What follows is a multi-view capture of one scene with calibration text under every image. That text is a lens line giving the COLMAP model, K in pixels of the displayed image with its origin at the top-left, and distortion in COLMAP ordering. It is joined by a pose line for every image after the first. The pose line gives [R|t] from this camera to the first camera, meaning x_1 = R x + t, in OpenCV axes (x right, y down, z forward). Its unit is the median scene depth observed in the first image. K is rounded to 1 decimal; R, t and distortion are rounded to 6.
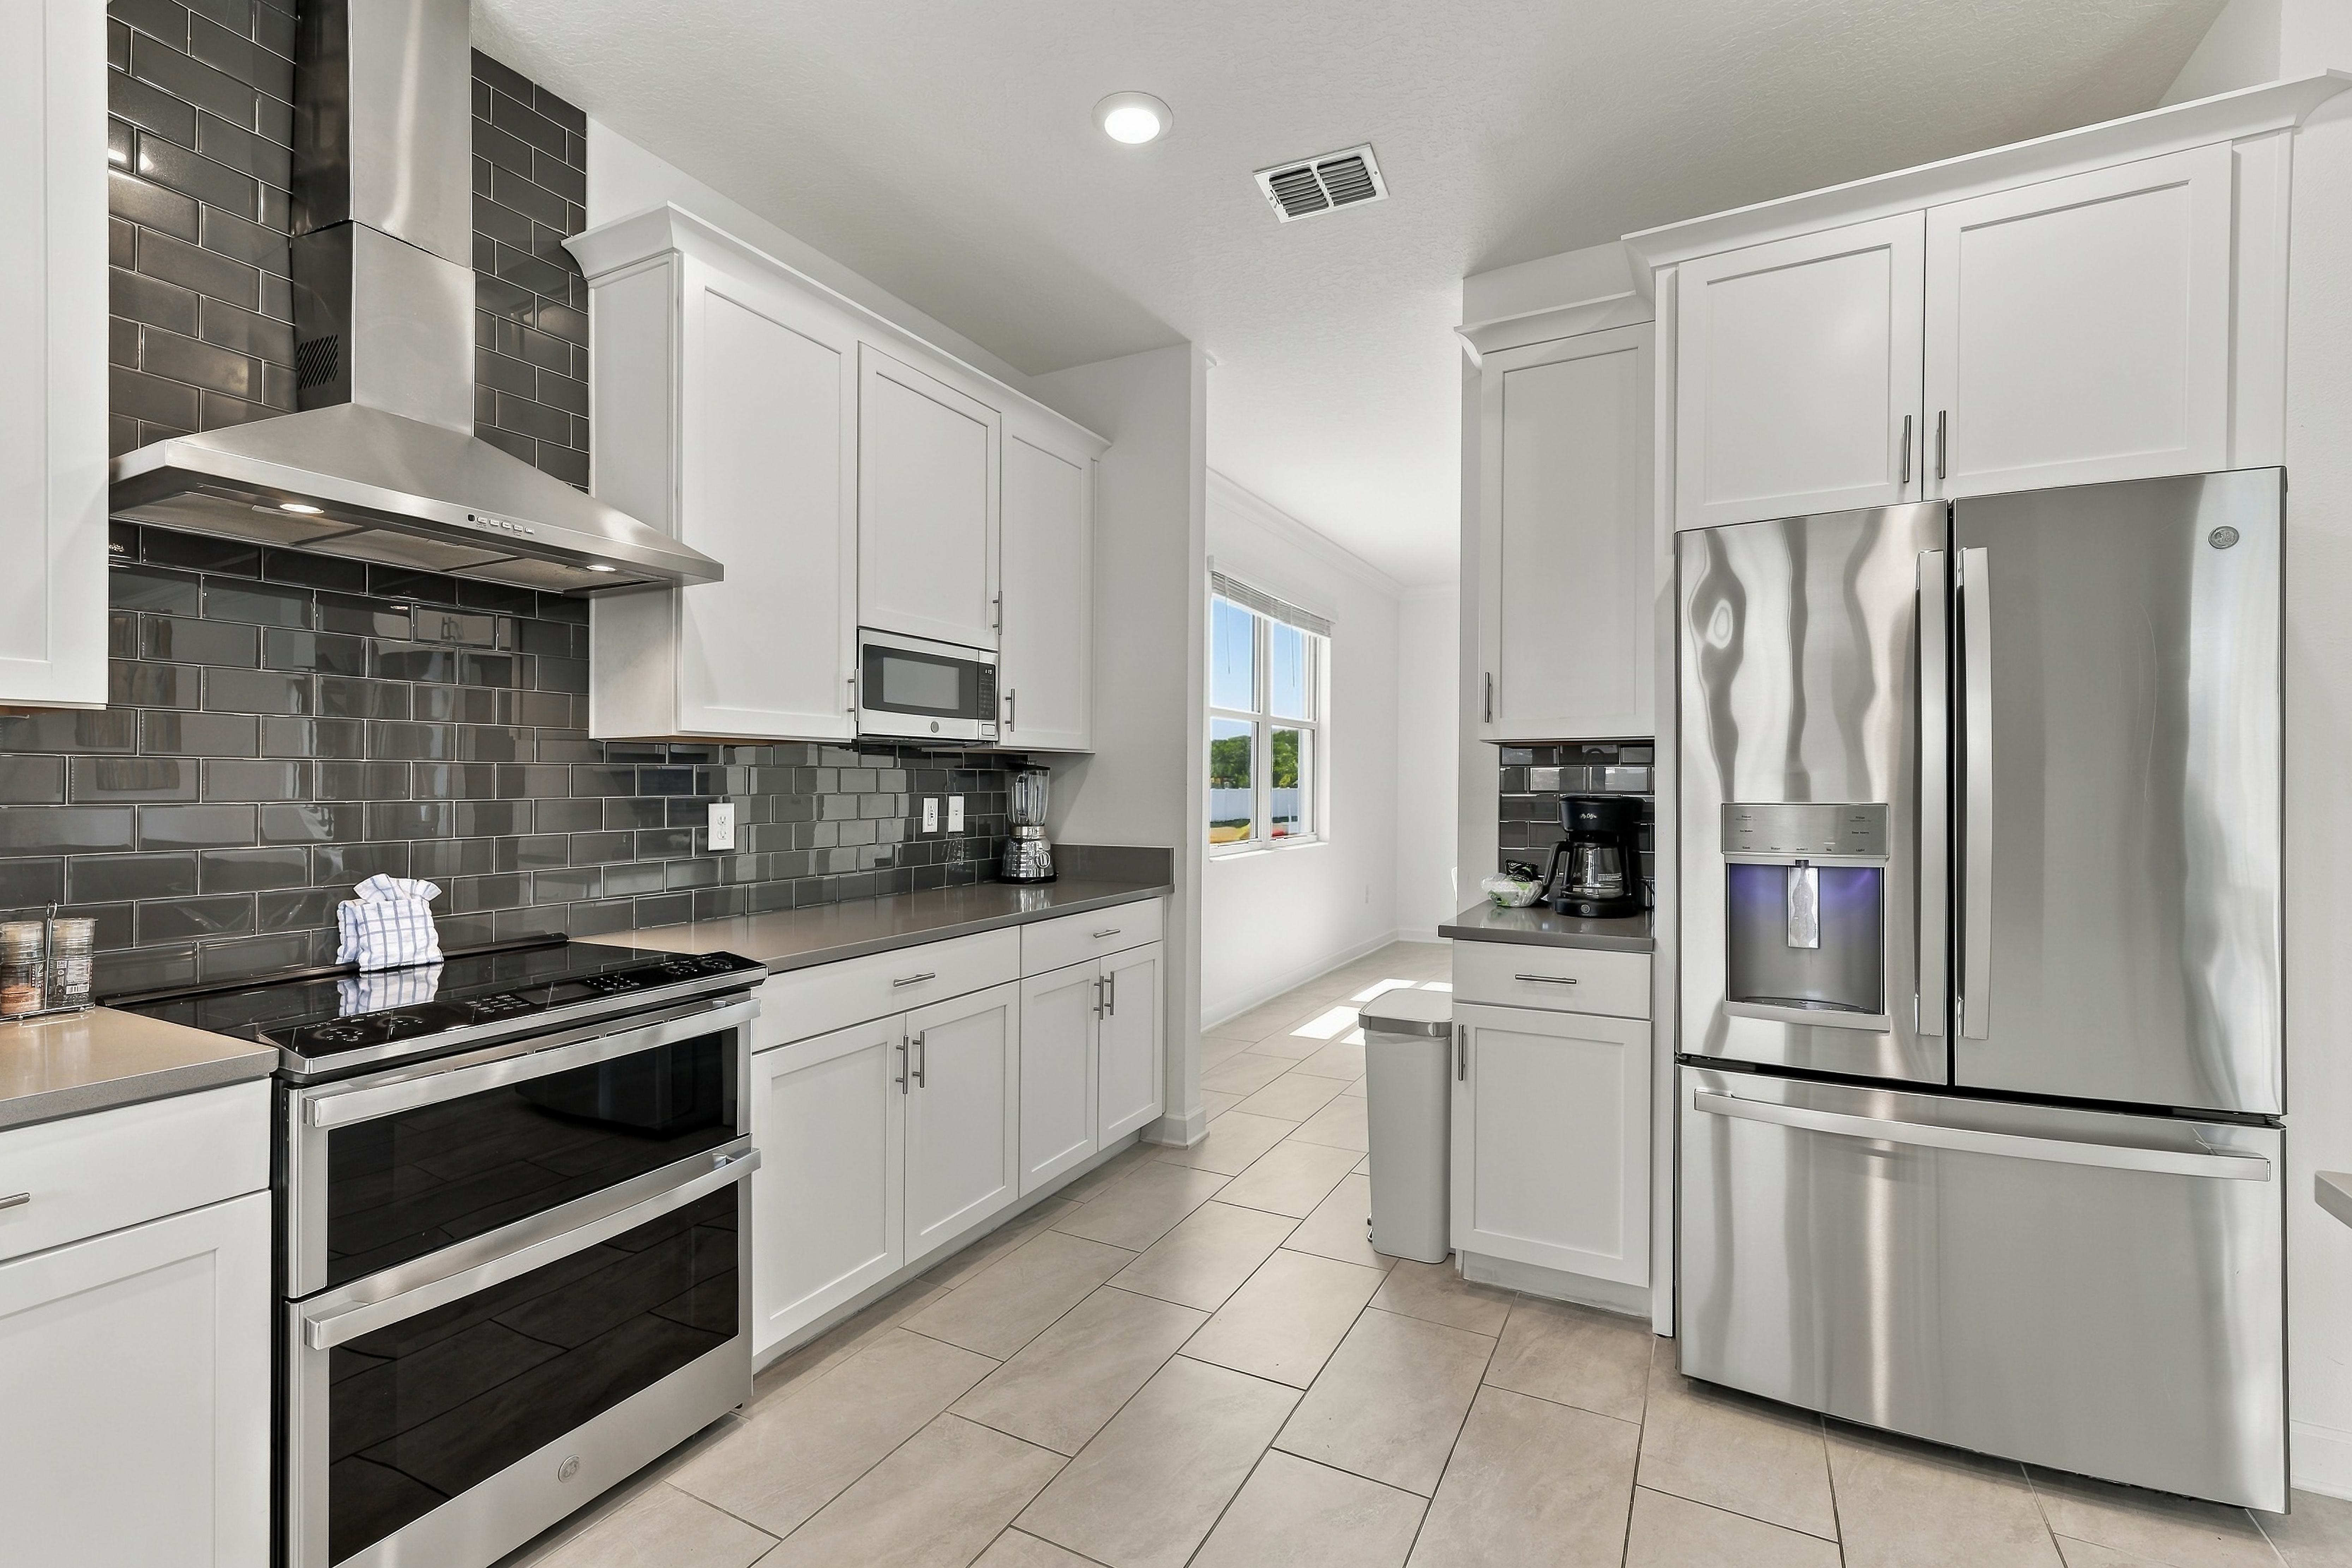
lens RADIAL K [[1037.4, 0, 1154.0], [0, 1037.4, 789.3], [0, 0, 1]] dist [0.005441, -0.000293]
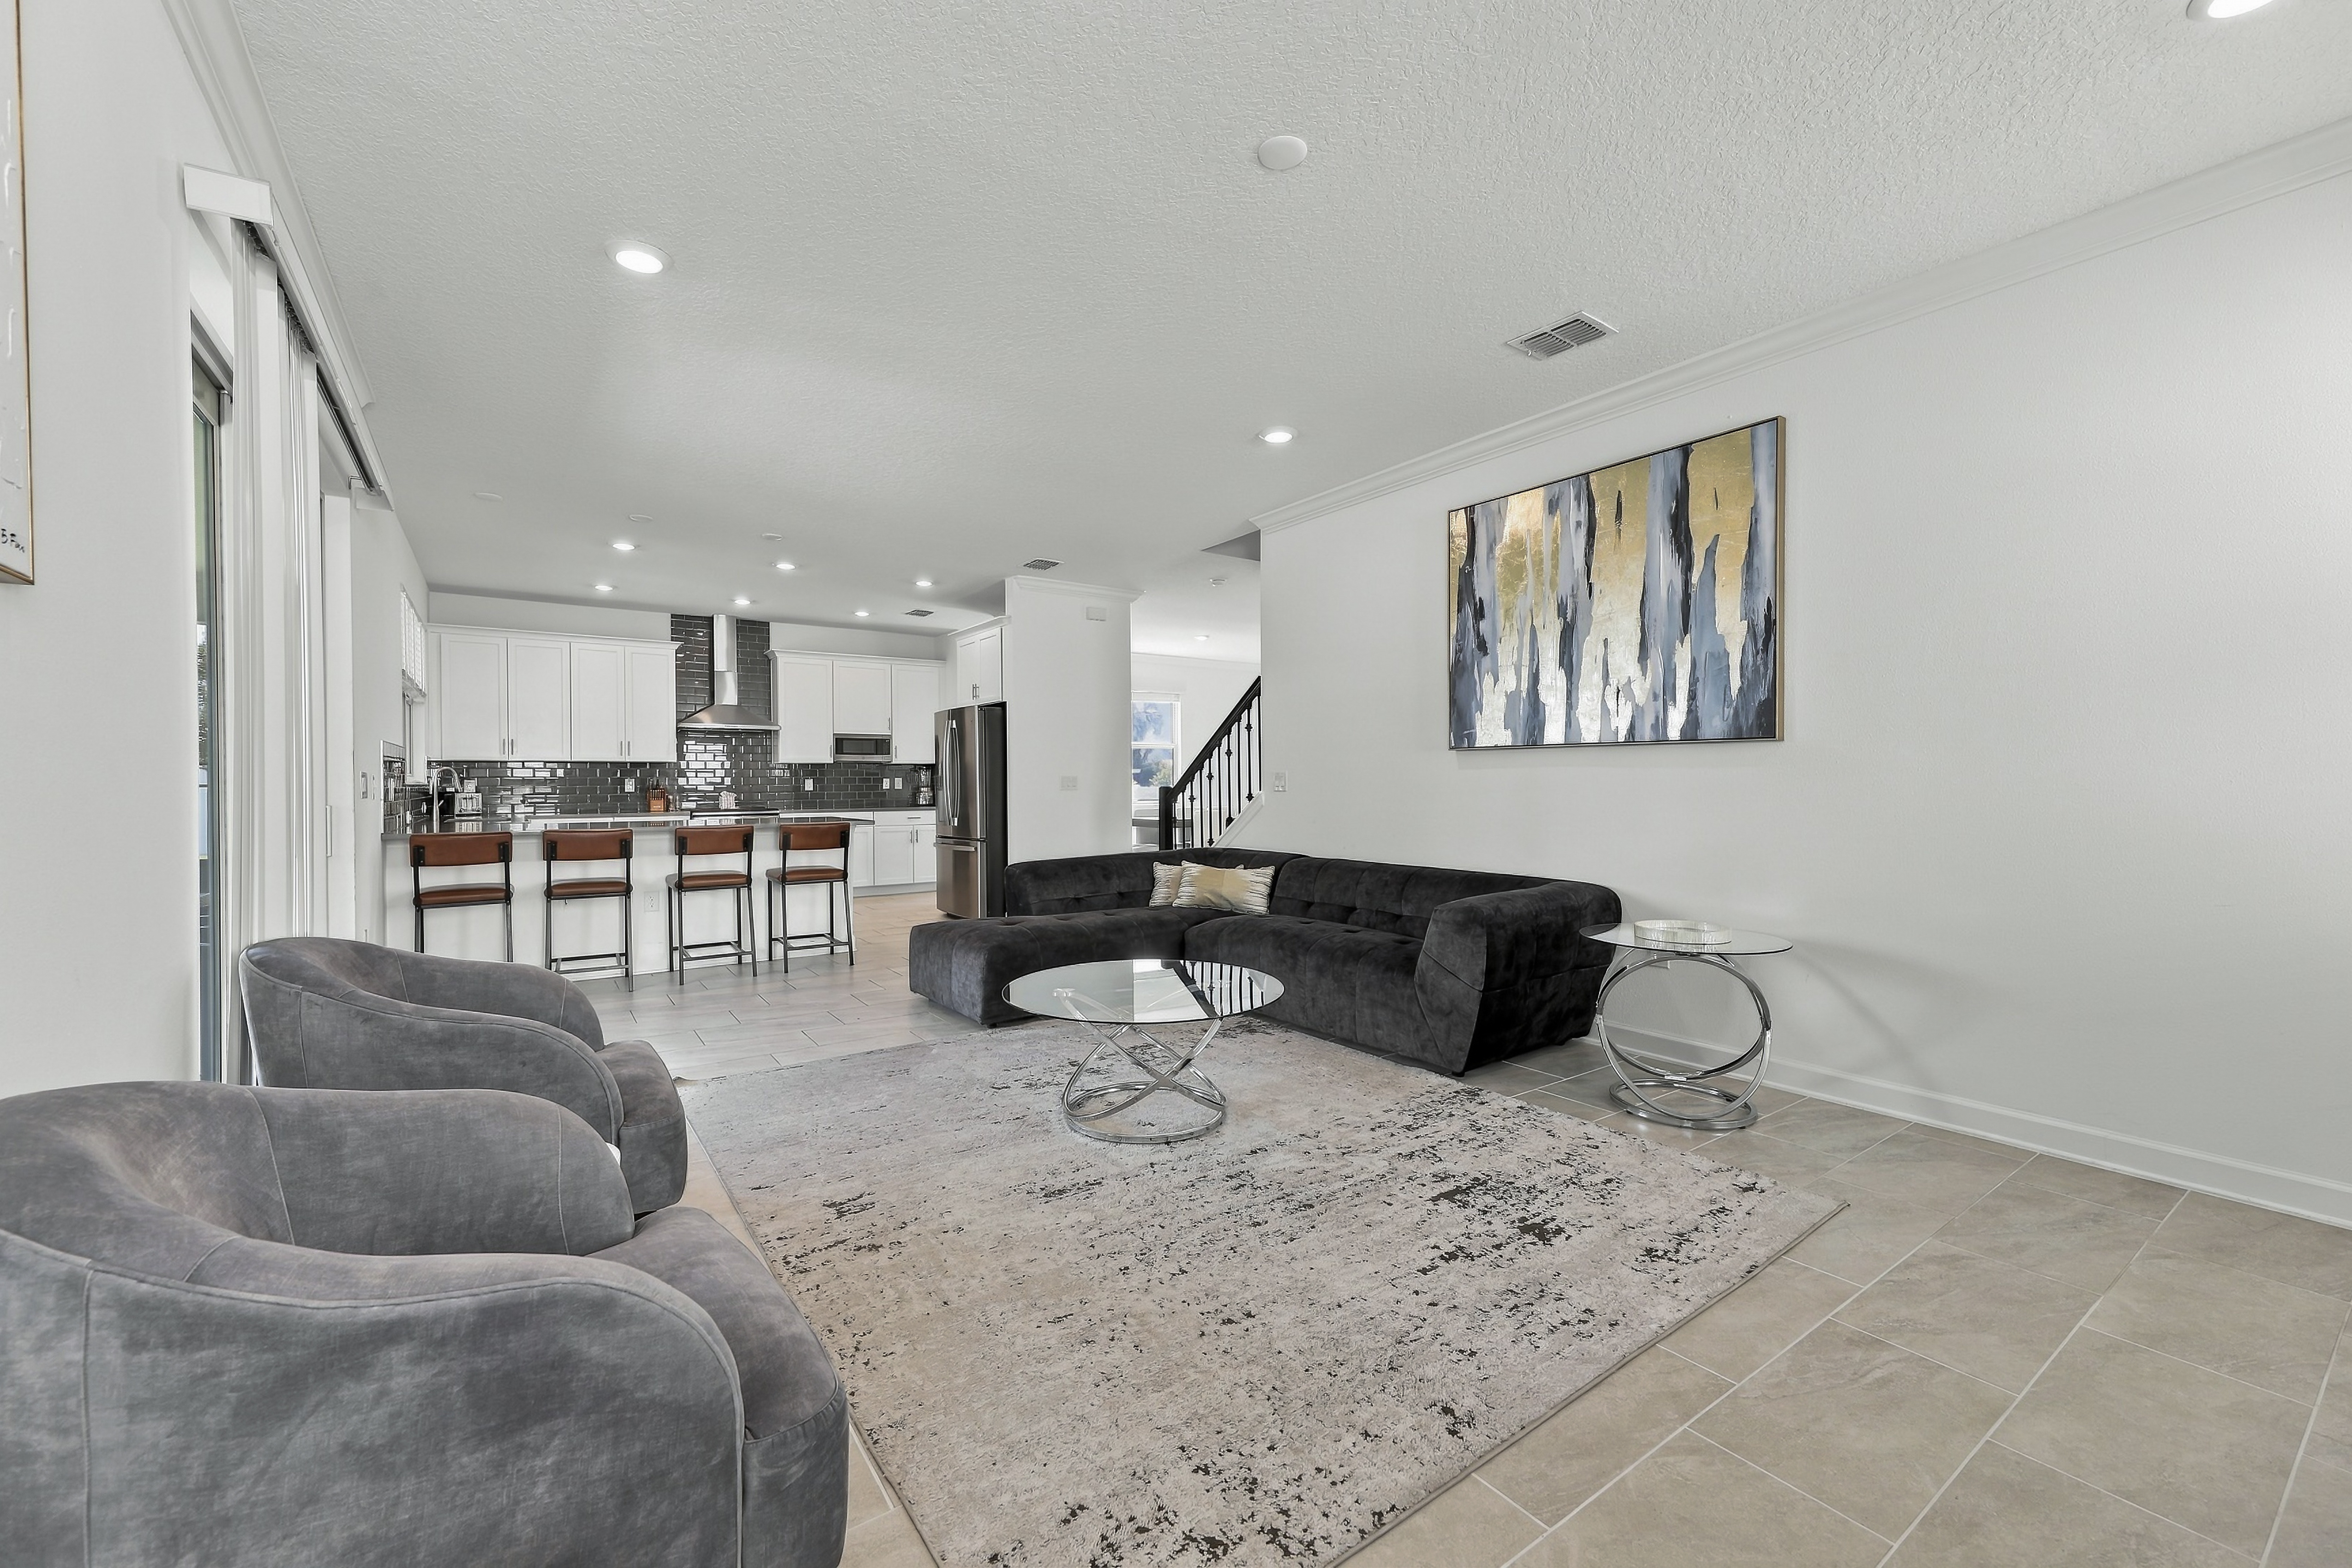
lens RADIAL K [[949.6, 0, 1175.9], [0, 949.6, 801.2], [0, 0, 1]] dist [-0.018613, -0.000210]
pose [[0.895776, 0.005079, -0.444476, 2.733209], [0.001224, 0.999903, 0.013892, 0.055859], [0.444503, -0.012988, 0.895683, -1.798728]]
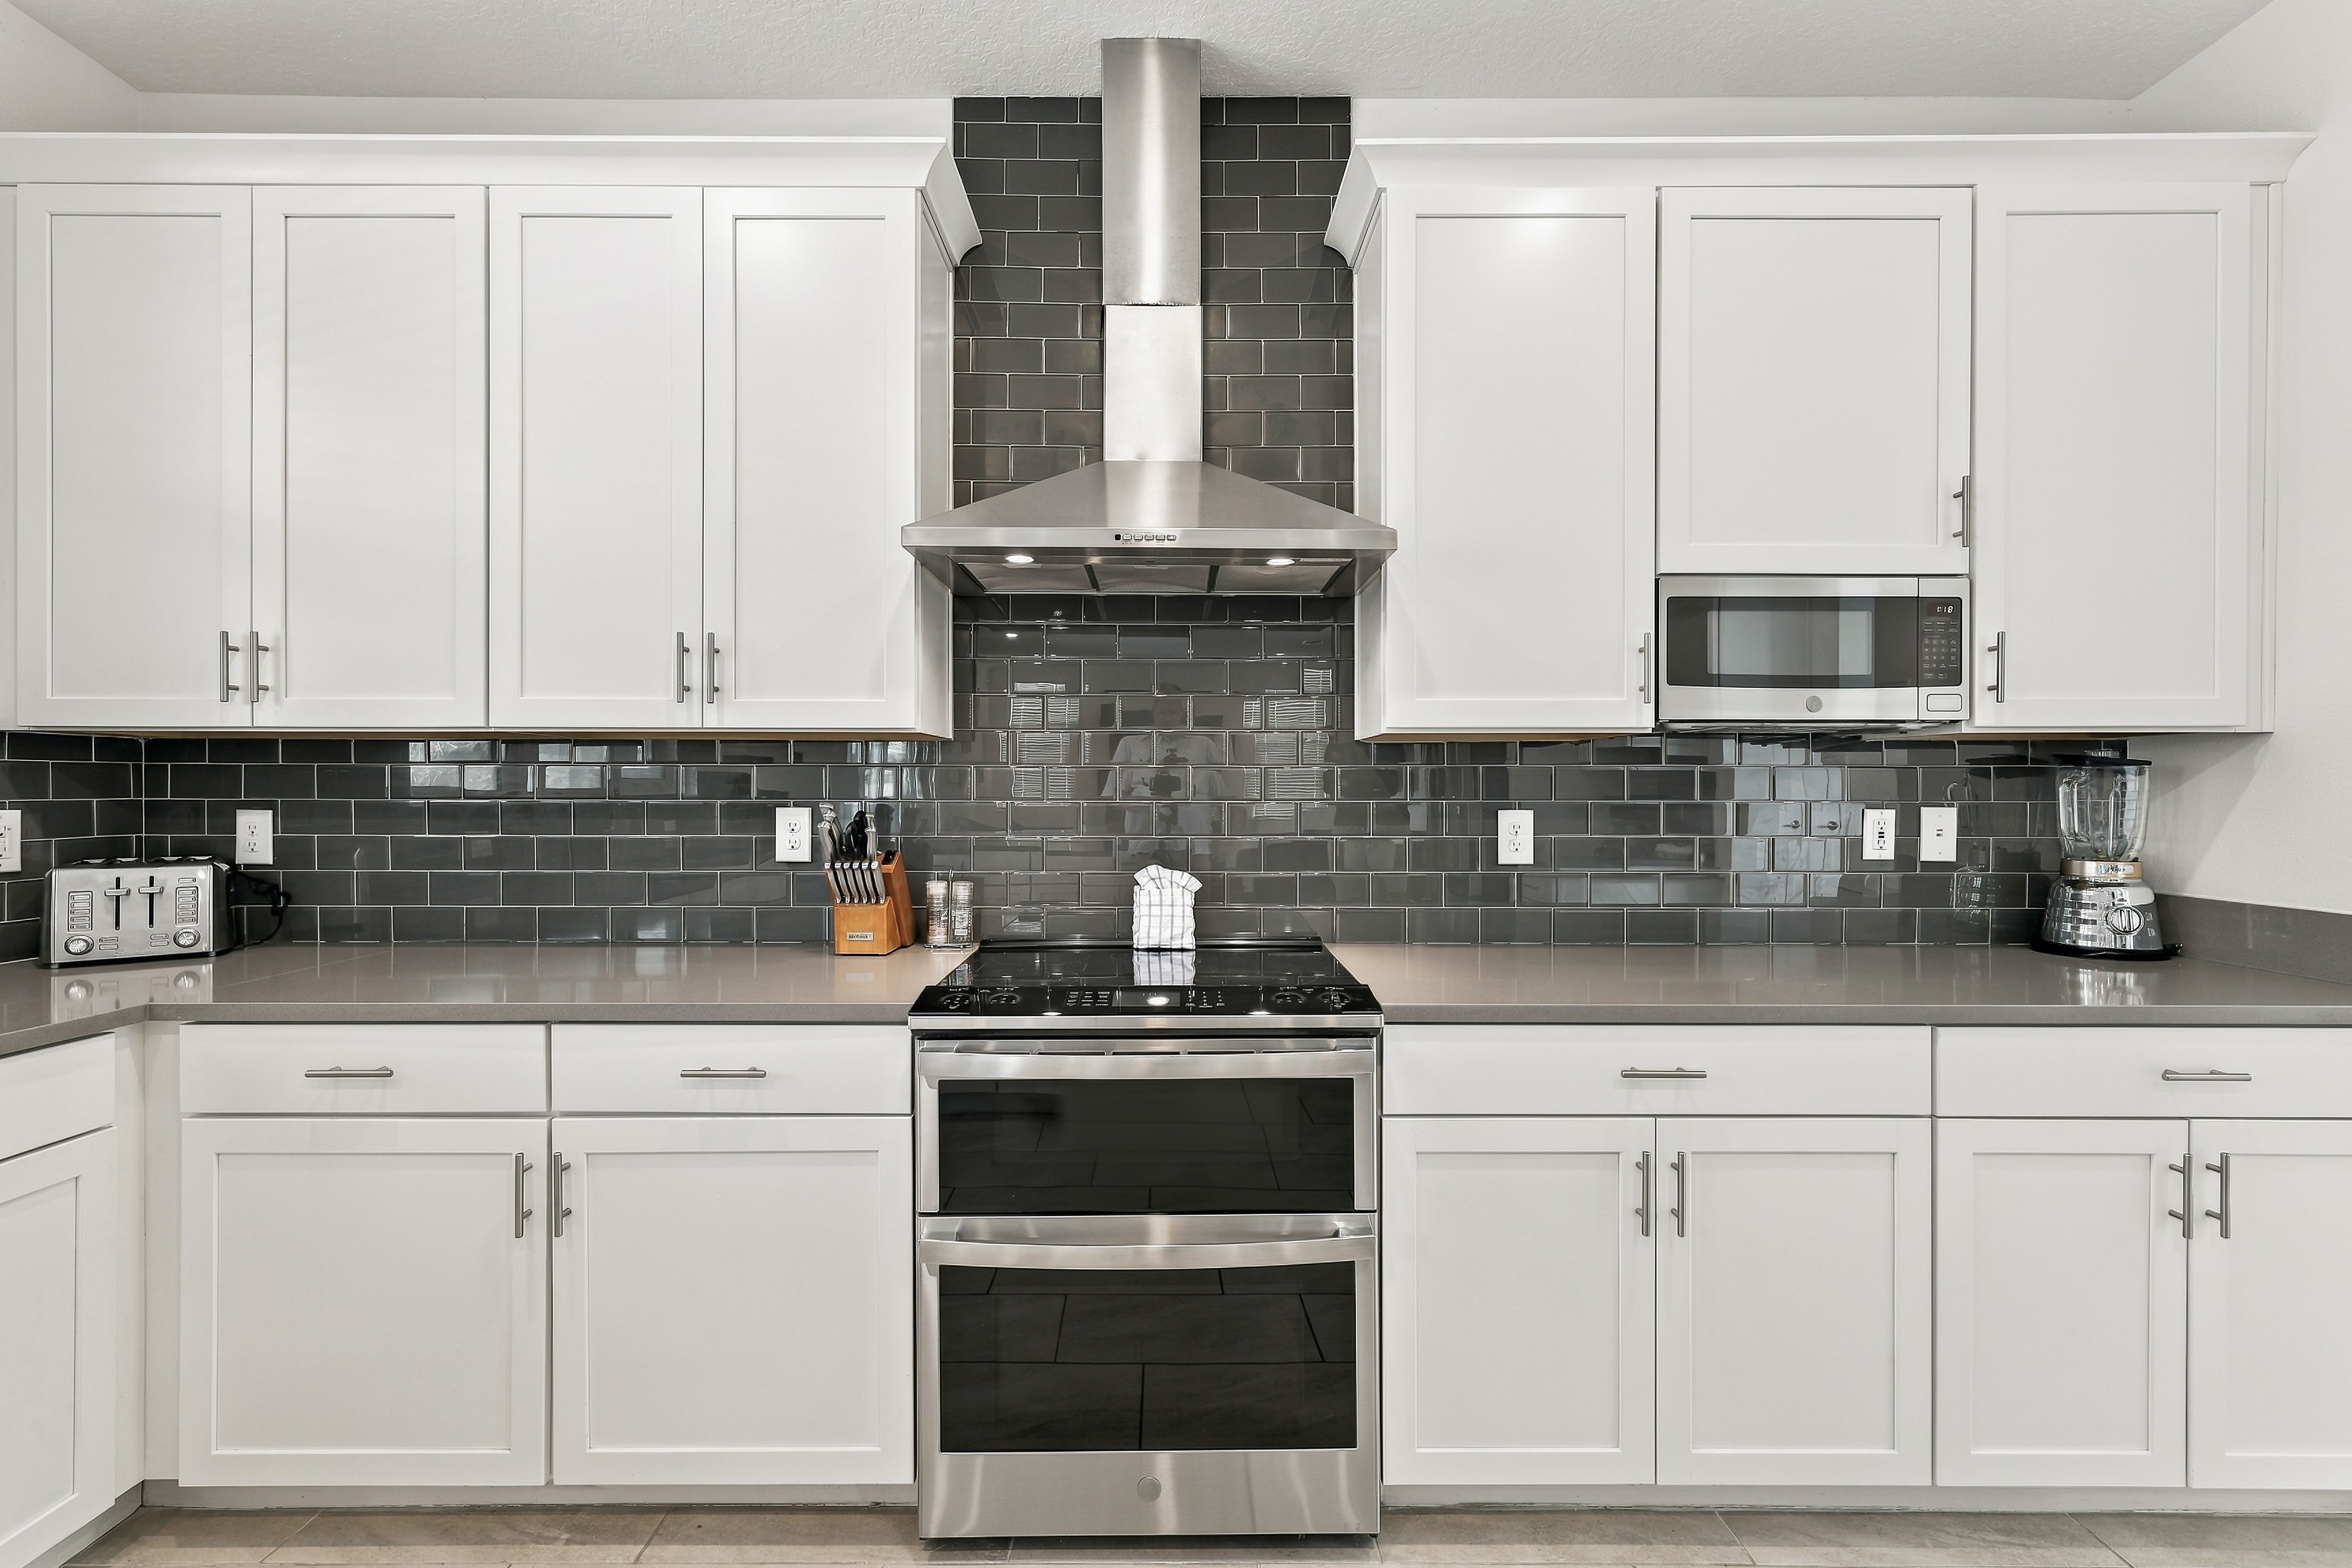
lens RADIAL K [[1037.4, 0, 1172.9], [0, 1037.4, 779.2], [0, 0, 1]] dist [0.005441, -0.000293]
pose [[0.481165, -0.001740, -0.876628, 0.219449], [-0.007426, 0.999954, -0.006061, -0.004944], [0.876598, 0.009427, 0.481130, 0.388444]]
